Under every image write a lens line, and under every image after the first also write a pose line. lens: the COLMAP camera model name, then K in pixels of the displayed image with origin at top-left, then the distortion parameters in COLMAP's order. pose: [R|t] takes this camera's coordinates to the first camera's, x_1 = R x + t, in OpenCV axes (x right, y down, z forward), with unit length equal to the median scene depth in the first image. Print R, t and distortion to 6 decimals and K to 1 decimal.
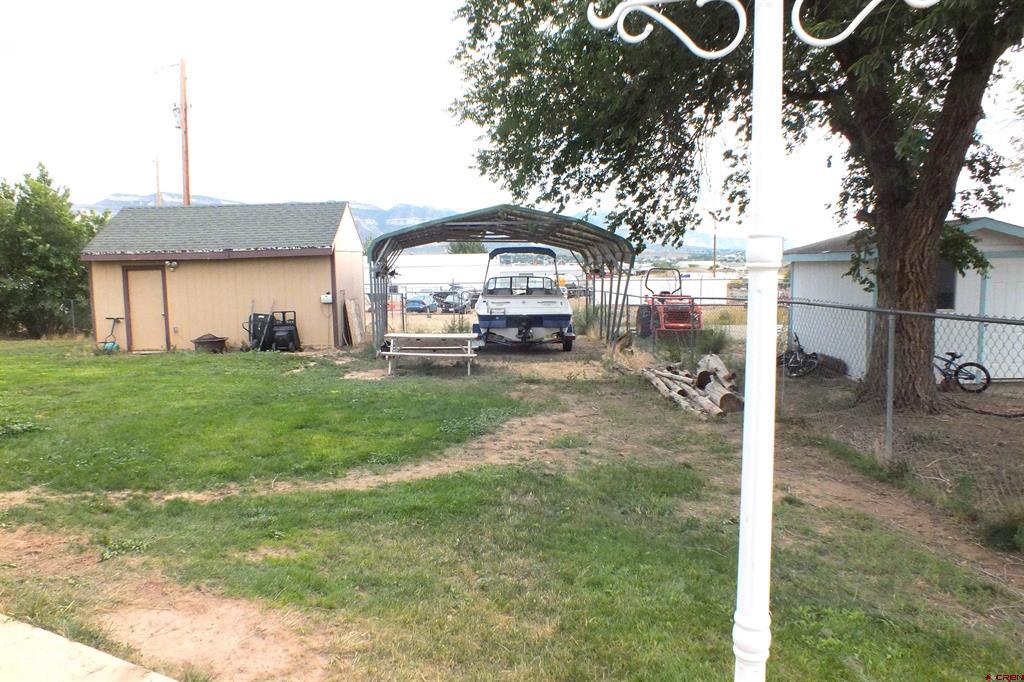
lens RADIAL K [[750.3, 0, 496.2], [0, 750.3, 346.0], [0, 0, 1]] dist [-0.068773, 0.060466]
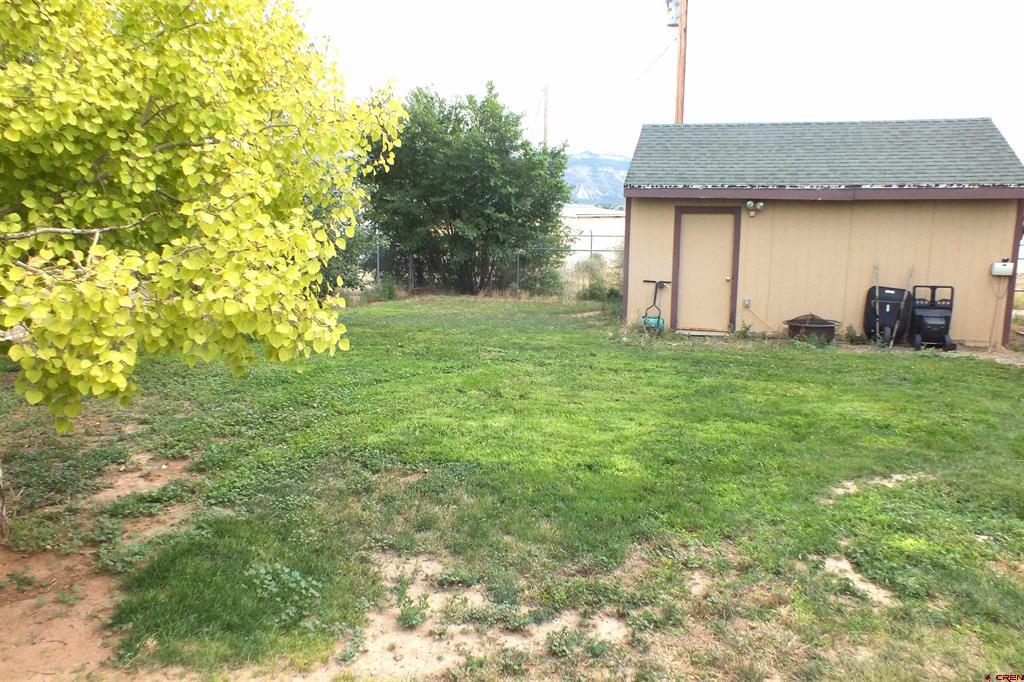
lens RADIAL K [[750.3, 0, 508.6], [0, 750.3, 345.1], [0, 0, 1]] dist [-0.068773, 0.060466]
pose [[0.950085, 0.077479, -0.302218, -0.433475], [-0.061611, 0.996191, 0.061704, -0.012377], [0.305848, -0.040004, 0.951240, 0.283640]]
